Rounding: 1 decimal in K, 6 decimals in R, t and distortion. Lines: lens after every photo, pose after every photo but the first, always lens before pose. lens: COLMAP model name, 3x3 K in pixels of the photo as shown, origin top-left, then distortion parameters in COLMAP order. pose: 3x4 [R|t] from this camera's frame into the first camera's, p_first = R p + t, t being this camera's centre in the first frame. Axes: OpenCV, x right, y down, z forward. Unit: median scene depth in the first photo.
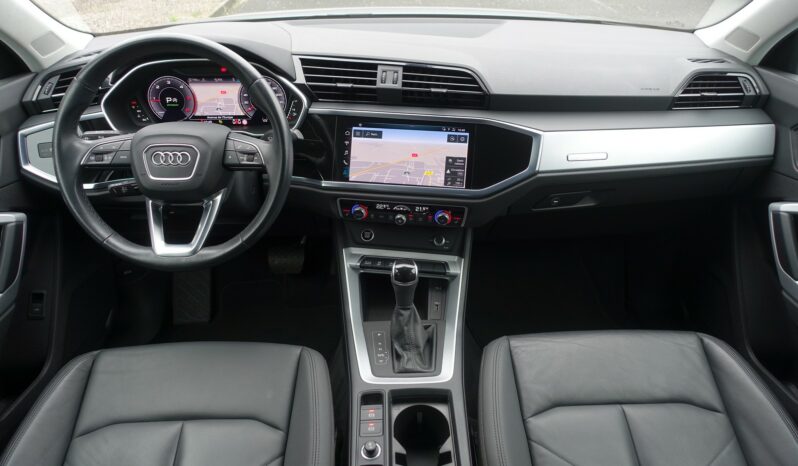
lens RADIAL K [[544.9, 0, 403.9], [0, 544.9, 229.1], [0, 0, 1]] dist [-0.005443, -0.010815]
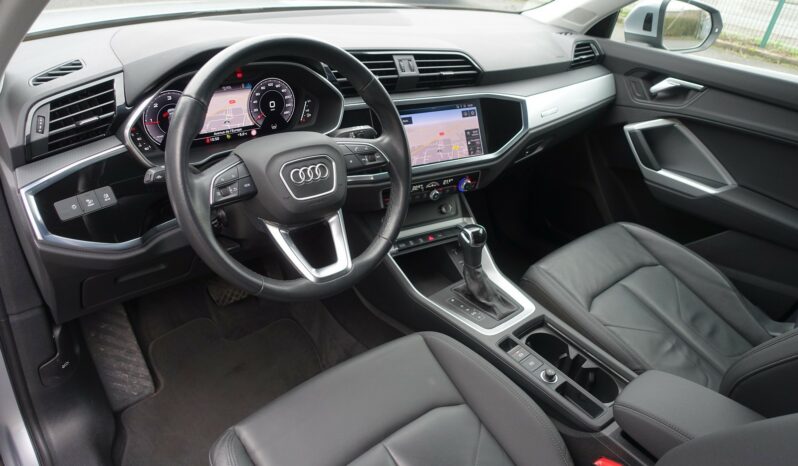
lens RADIAL K [[544.9, 0, 405.5], [0, 544.9, 228.7], [0, 0, 1]] dist [-0.005443, -0.010815]
pose [[0.772499, -0.262863, 0.578056, -0.731696], [0.253066, 0.962328, 0.099414, -0.079512], [-0.582411, 0.069489, 0.809919, 0.163928]]
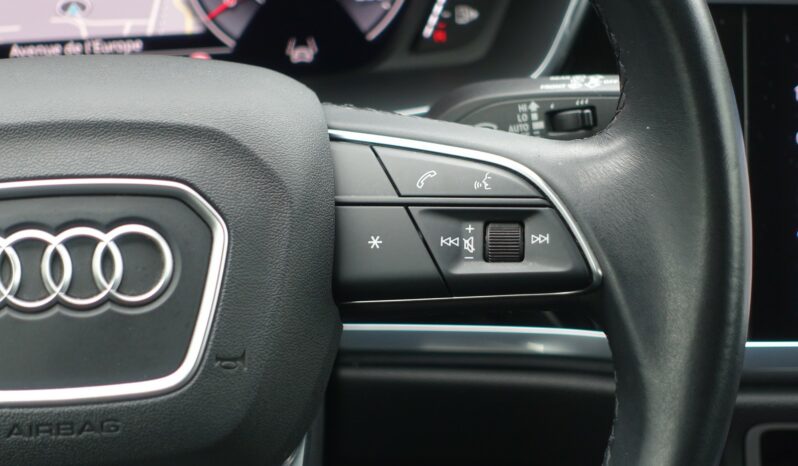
lens RADIAL K [[1858.2, 0, 397.9], [0, 1858.2, 232.8], [0, 0, 1]] dist [-0.123209, 0.000000]
pose [[0.991884, -0.056287, 0.114008, -0.335471], [0.070020, 0.990267, -0.120286, -0.057140], [-0.106127, 0.127293, 0.986171, 0.377372]]
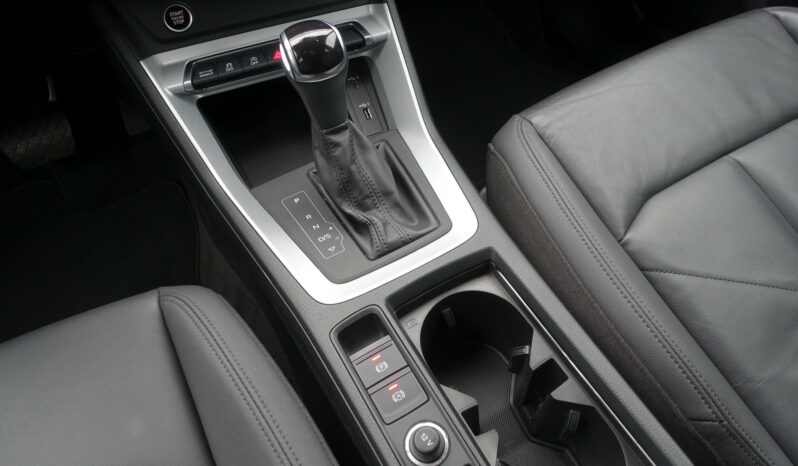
lens RADIAL K [[544.9, 0, 401.2], [0, 544.9, 231.2], [0, 0, 1]] dist [-0.005443, -0.010815]
pose [[0.883084, -0.395243, 0.252876, -0.100222], [0.291320, 0.884319, 0.364847, 0.066795], [-0.367826, -0.248522, 0.896070, 0.526742]]
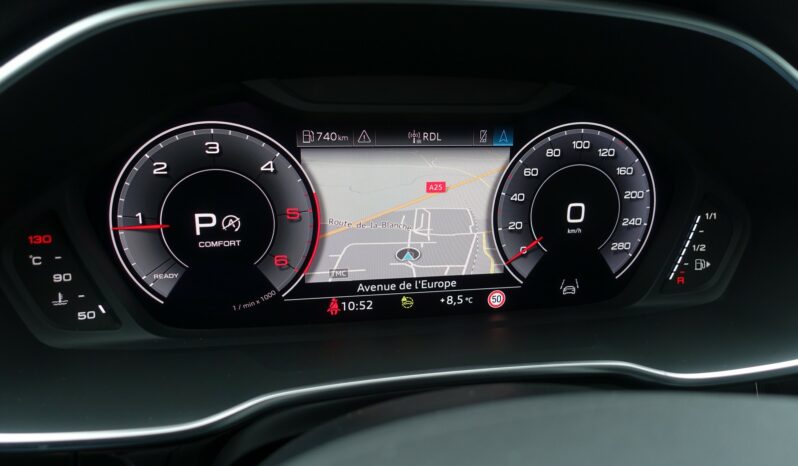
lens RADIAL K [[544.9, 0, 395.6], [0, 544.9, 227.9], [0, 0, 1]] dist [-0.005443, -0.010815]
pose [[0.988446, -0.026481, 0.149241, -0.421203], [0.057965, 0.975817, -0.210764, -0.198251], [-0.140051, 0.216979, 0.966077, 0.834754]]
